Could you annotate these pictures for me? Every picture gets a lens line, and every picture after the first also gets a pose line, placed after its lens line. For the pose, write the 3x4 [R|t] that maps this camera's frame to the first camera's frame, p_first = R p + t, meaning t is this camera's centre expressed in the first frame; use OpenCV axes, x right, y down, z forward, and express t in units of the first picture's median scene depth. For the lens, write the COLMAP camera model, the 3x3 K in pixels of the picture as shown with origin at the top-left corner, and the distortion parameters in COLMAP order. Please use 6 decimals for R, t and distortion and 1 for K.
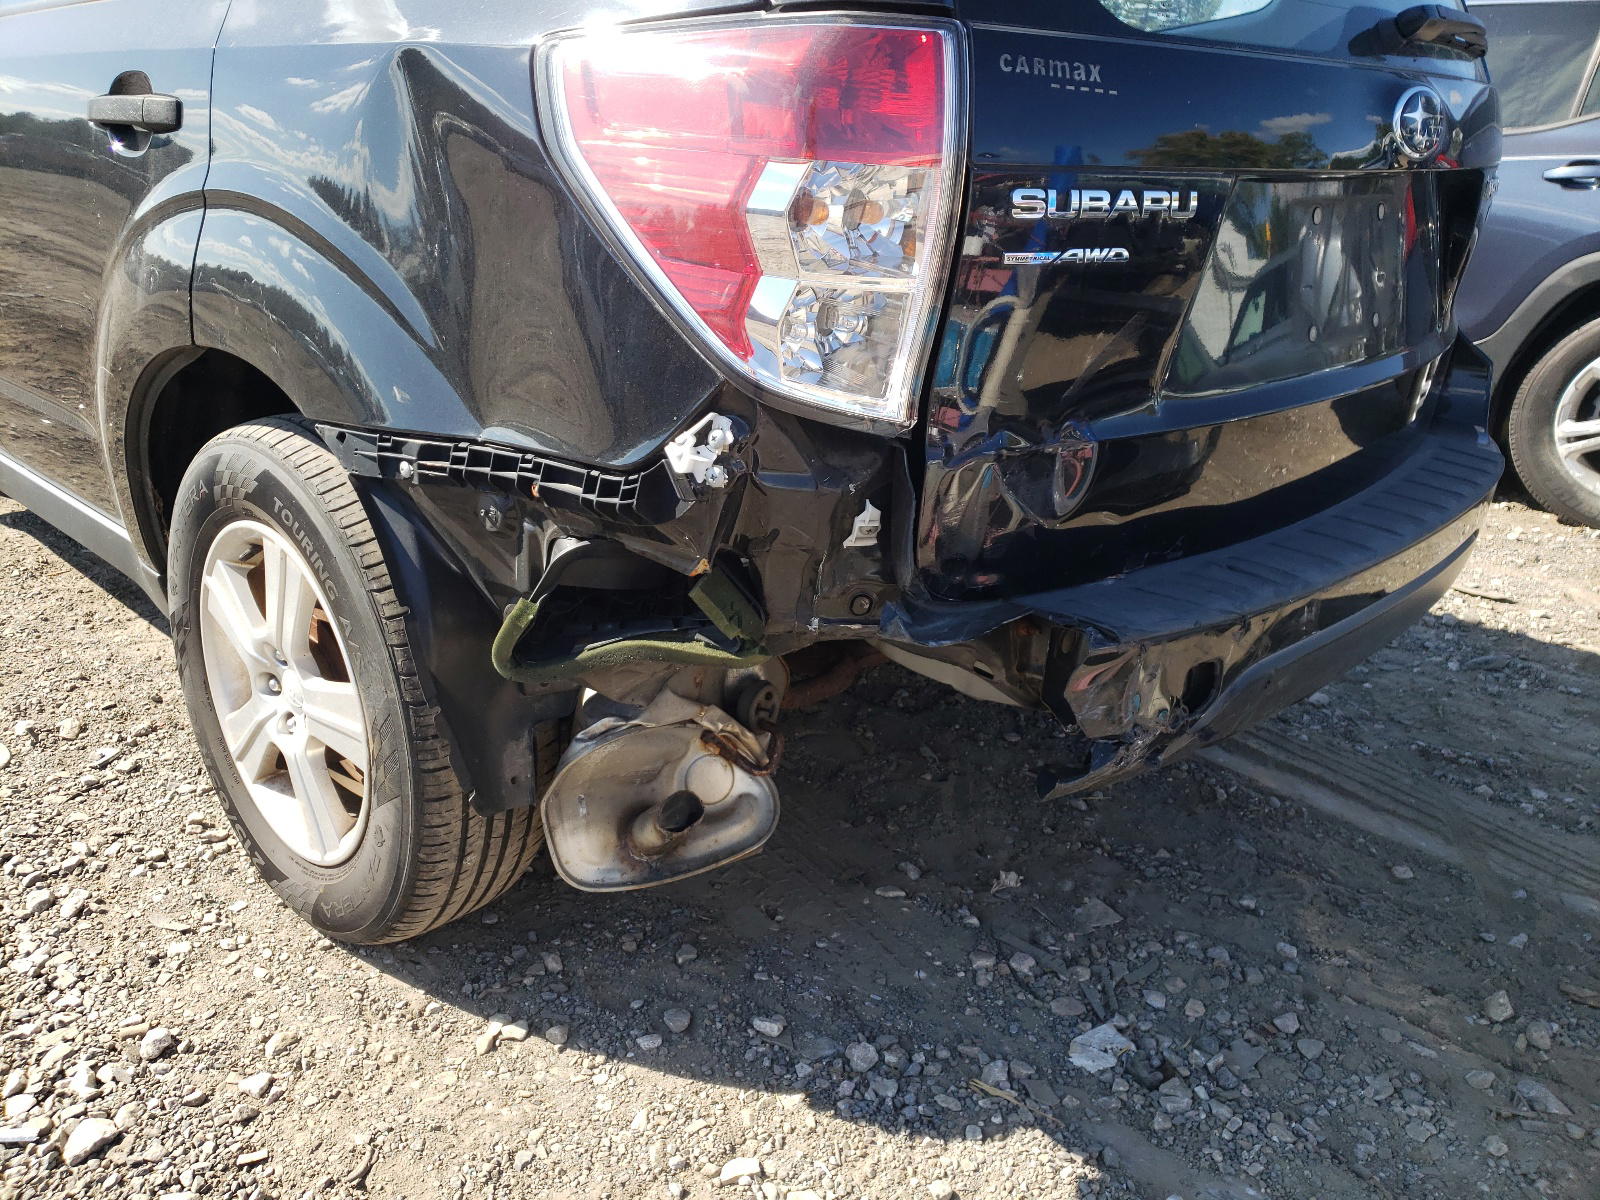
lens RADIAL K [[1145.5, 0, 800.0], [0, 1145.5, 600.0], [0, 0, 1]] dist [0.005498, 0.001694]
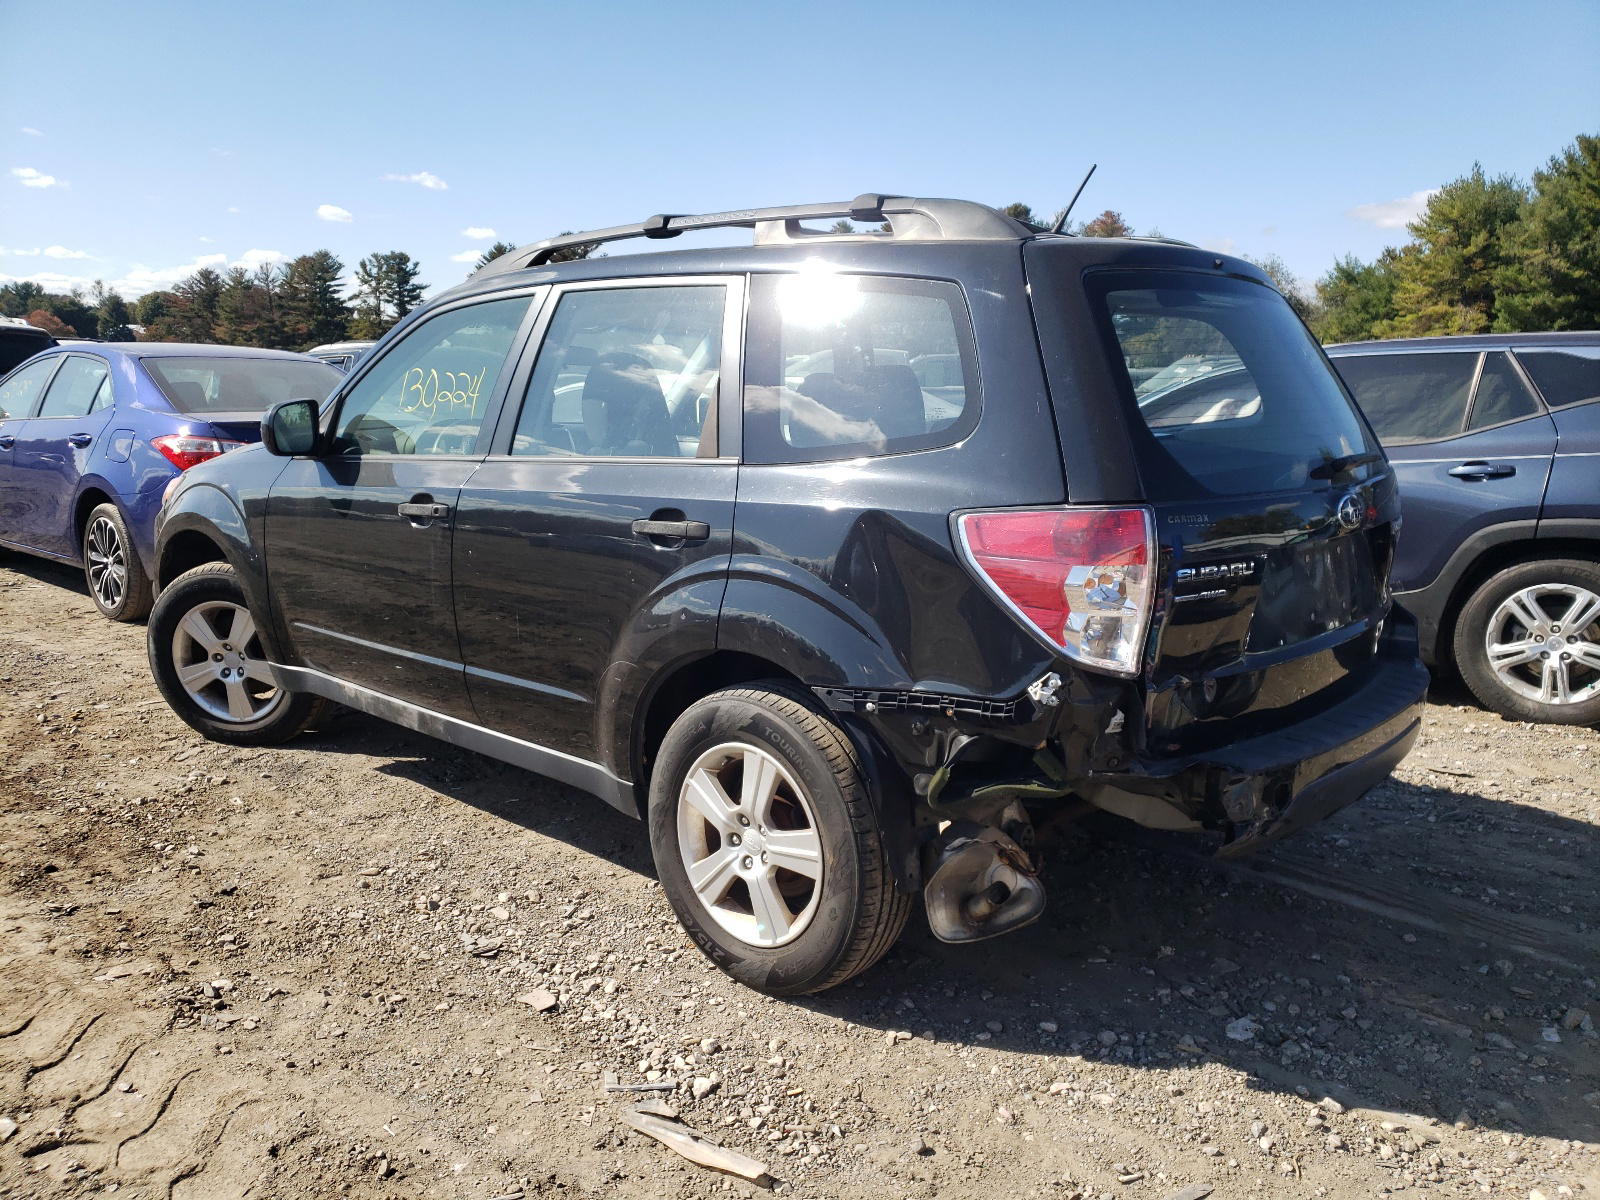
lens RADIAL K [[1277.7, 0, 800.0], [0, 1277.7, 600.0], [0, 0, 1]] dist [0.014379, 0.003219]
pose [[0.998015, -0.044577, 0.044483, -0.460460], [0.052712, 0.977807, -0.202770, 0.121812], [-0.034457, 0.204713, 0.978215, -0.989429]]
